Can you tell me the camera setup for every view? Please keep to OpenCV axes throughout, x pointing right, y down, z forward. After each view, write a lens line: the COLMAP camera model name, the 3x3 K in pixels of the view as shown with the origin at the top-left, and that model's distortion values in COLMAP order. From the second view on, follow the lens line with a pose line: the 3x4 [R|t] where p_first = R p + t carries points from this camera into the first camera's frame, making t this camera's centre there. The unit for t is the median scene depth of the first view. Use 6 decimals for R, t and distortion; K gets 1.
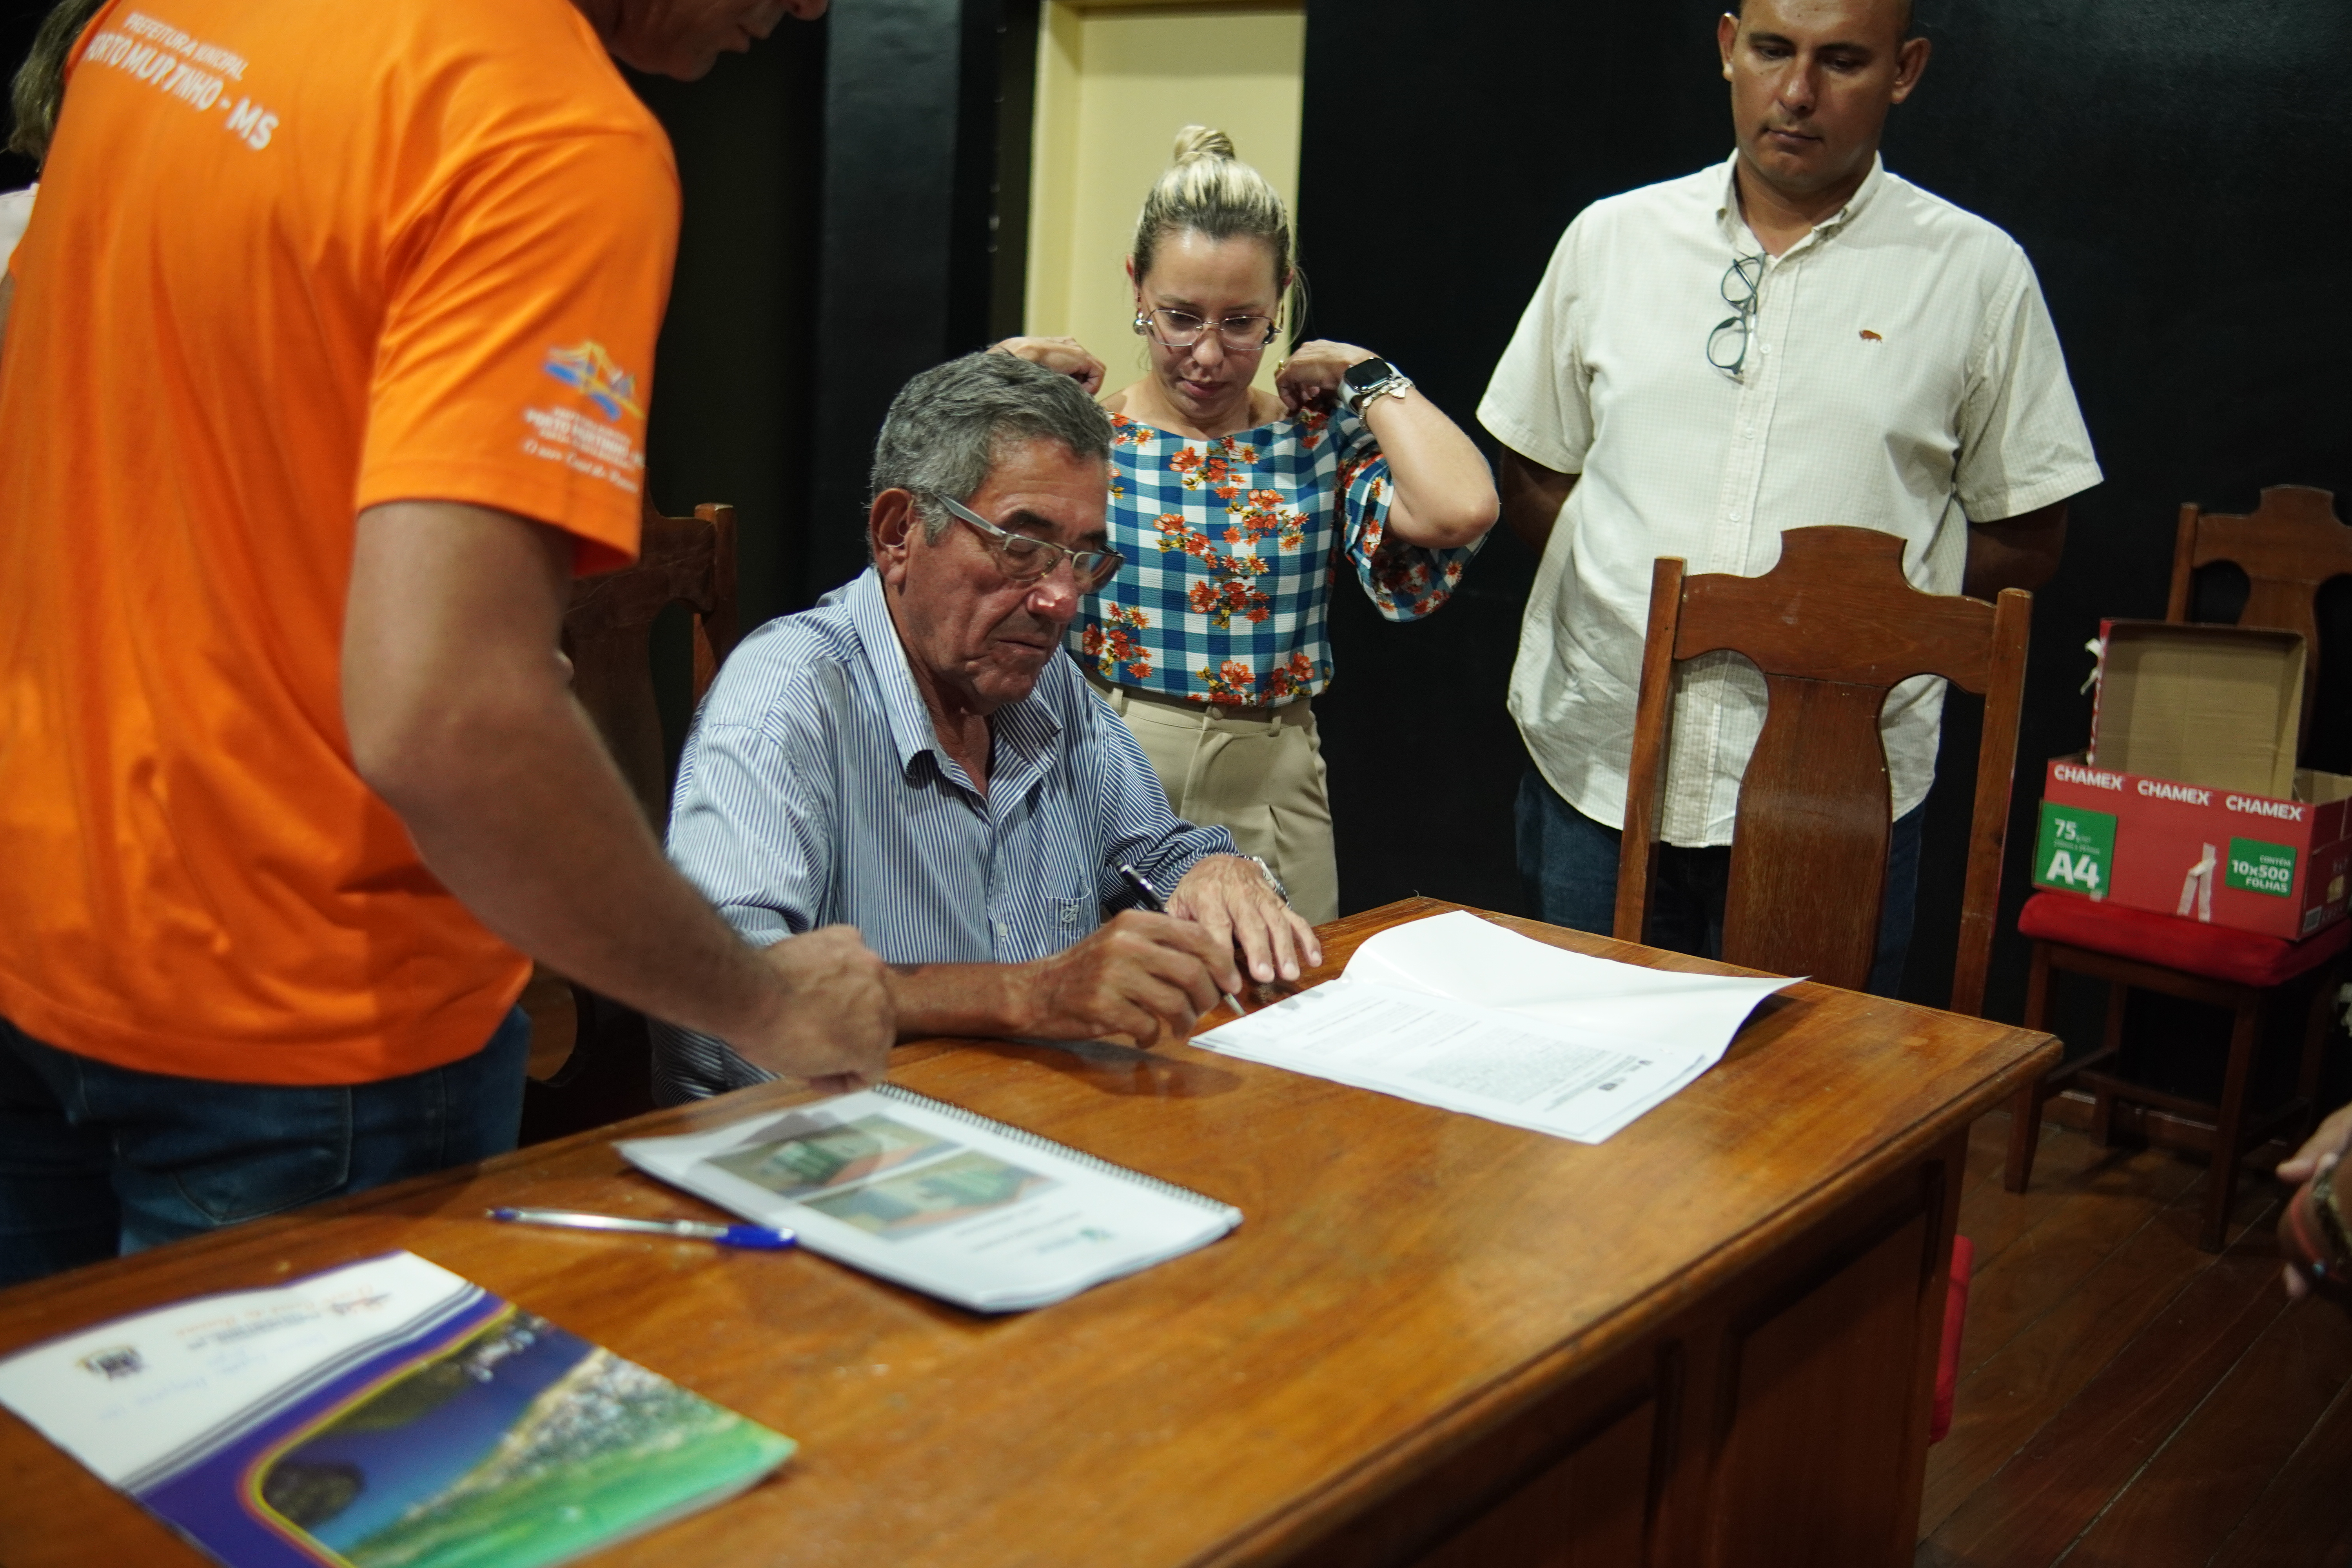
lens RADIAL K [[2355.8, 0, 1186.8], [0, 2355.8, 822.1], [0, 0, 1]] dist [-0.070395, 0.000000]
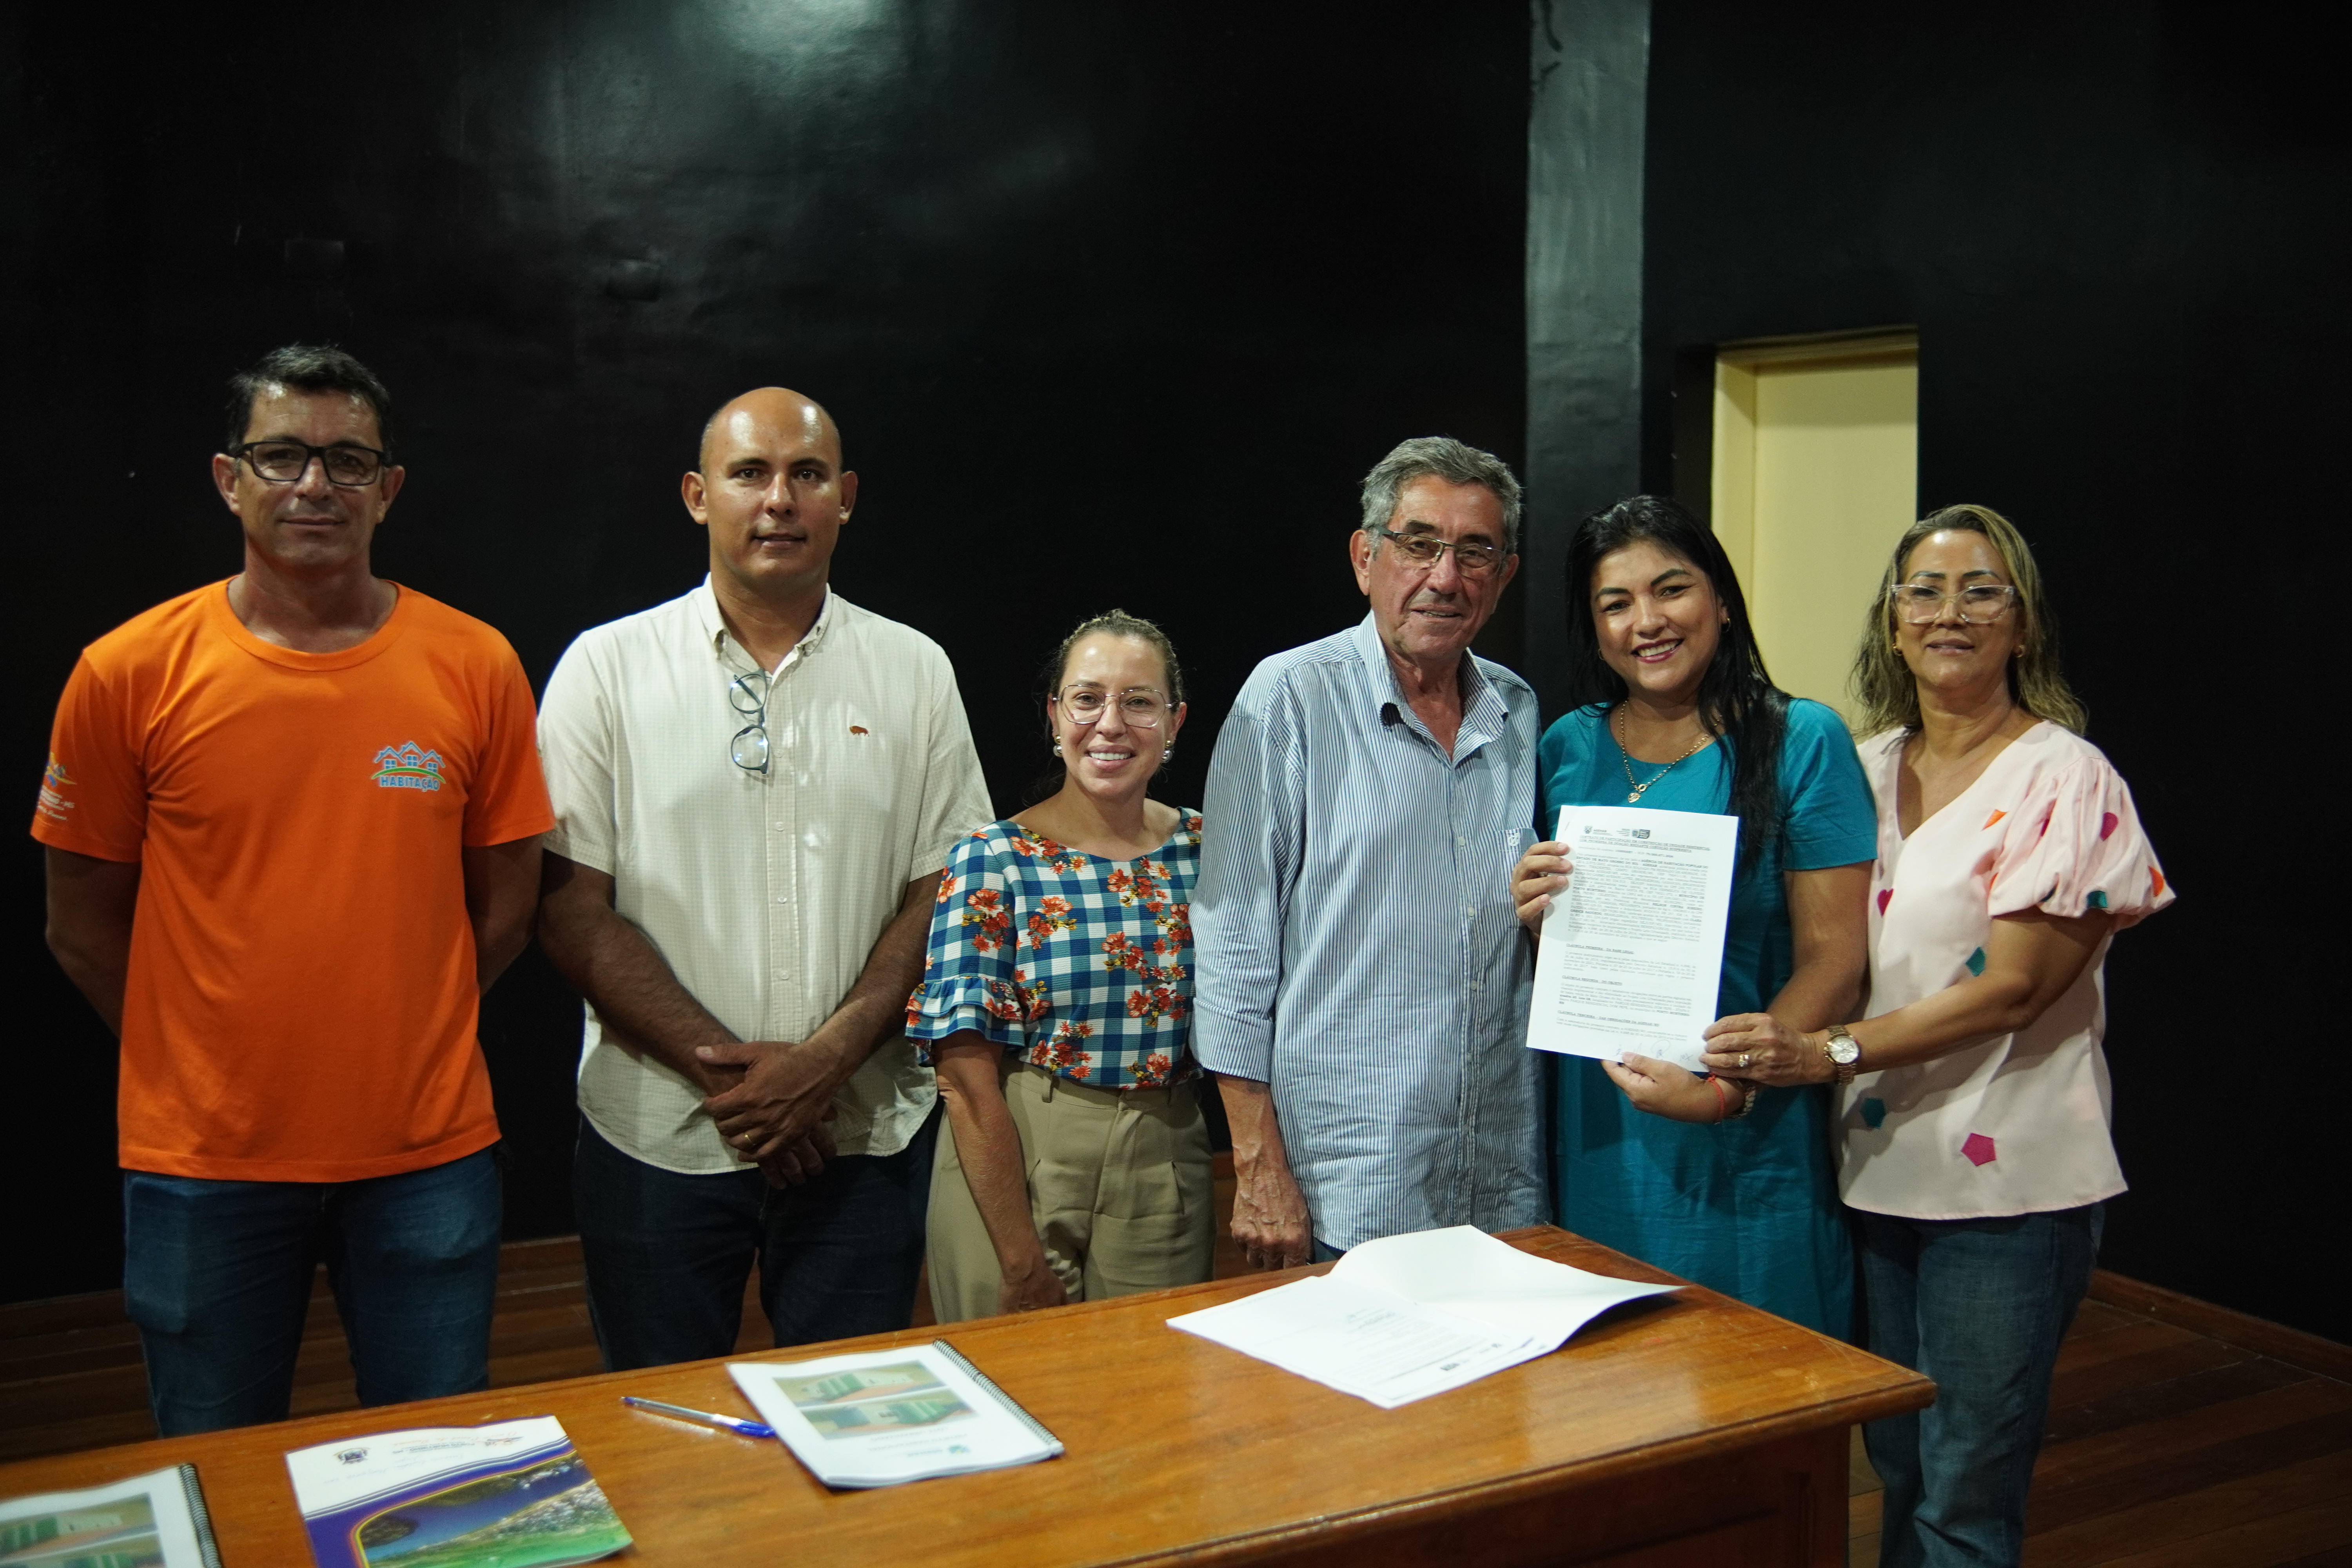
lens RADIAL K [[2355.8, 0, 1176.4], [0, 2355.8, 791.3], [0, 0, 1]] dist [-0.070395, 0.000000]
pose [[0.912200, -0.017735, -0.409361, 0.407773], [-0.033452, 0.992504, -0.117541, -0.039497], [0.408377, 0.120914, 0.904769, -0.194743]]
